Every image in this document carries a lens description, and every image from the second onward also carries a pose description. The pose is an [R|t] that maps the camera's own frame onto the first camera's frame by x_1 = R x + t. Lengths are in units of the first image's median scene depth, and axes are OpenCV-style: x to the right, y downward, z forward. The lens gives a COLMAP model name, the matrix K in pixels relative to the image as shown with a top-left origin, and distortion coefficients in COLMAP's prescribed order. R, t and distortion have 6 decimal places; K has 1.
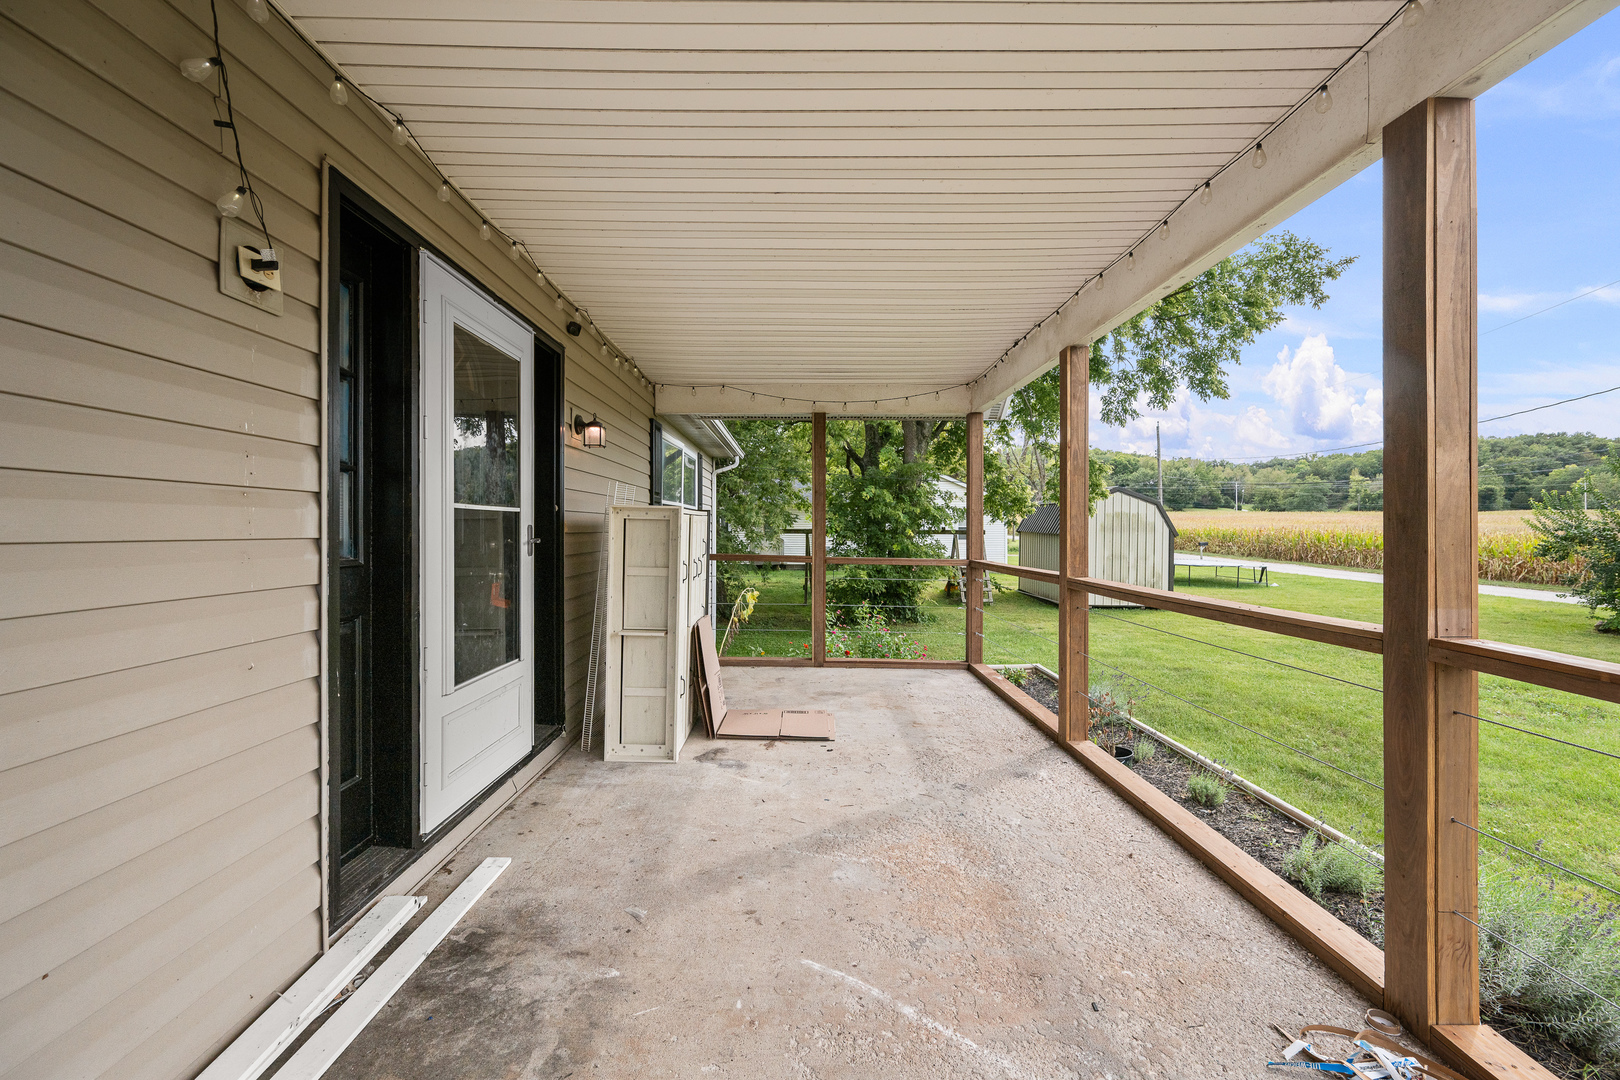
lens RADIAL K [[647.9, 0, 812.8], [0, 647.9, 533.6], [0, 0, 1]] dist [0.002986, -0.000302]
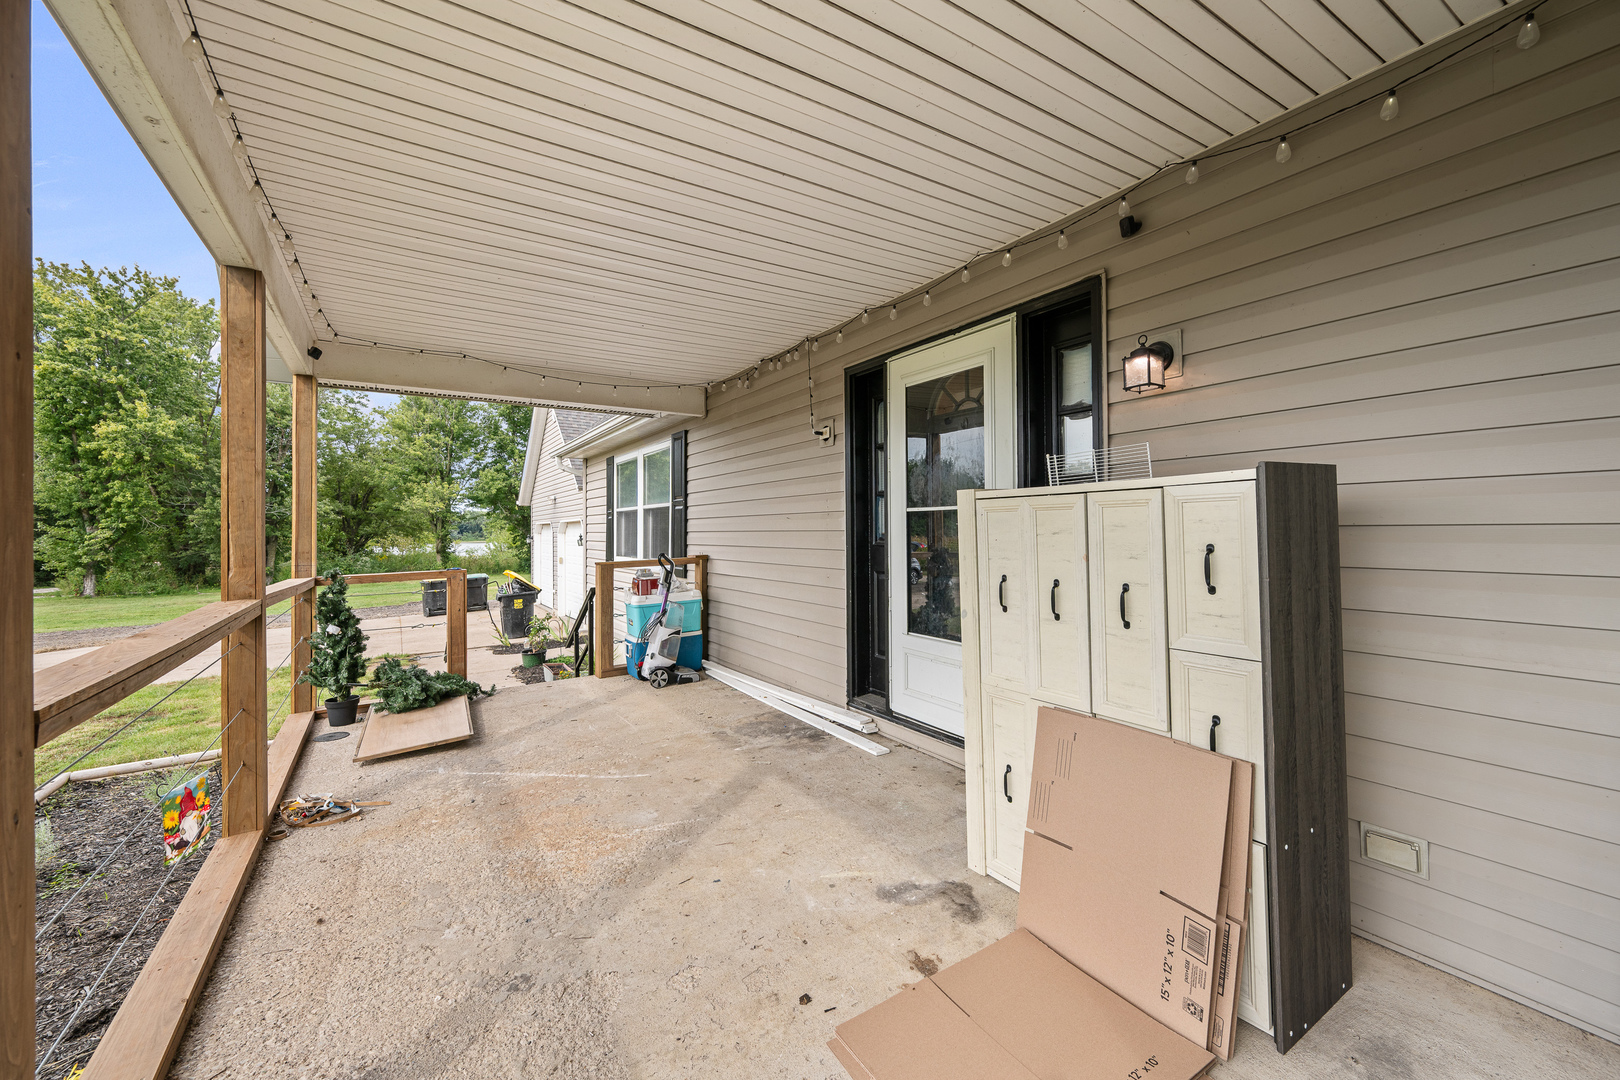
lens RADIAL K [[647.9, 0, 821.5], [0, 647.9, 523.9], [0, 0, 1]] dist [0.002986, -0.000302]
pose [[-0.848126, 0.004901, -0.529771, 0.440178], [0.006992, 0.999974, -0.001943, -0.010147], [0.529748, -0.005352, -0.848138, 2.357012]]
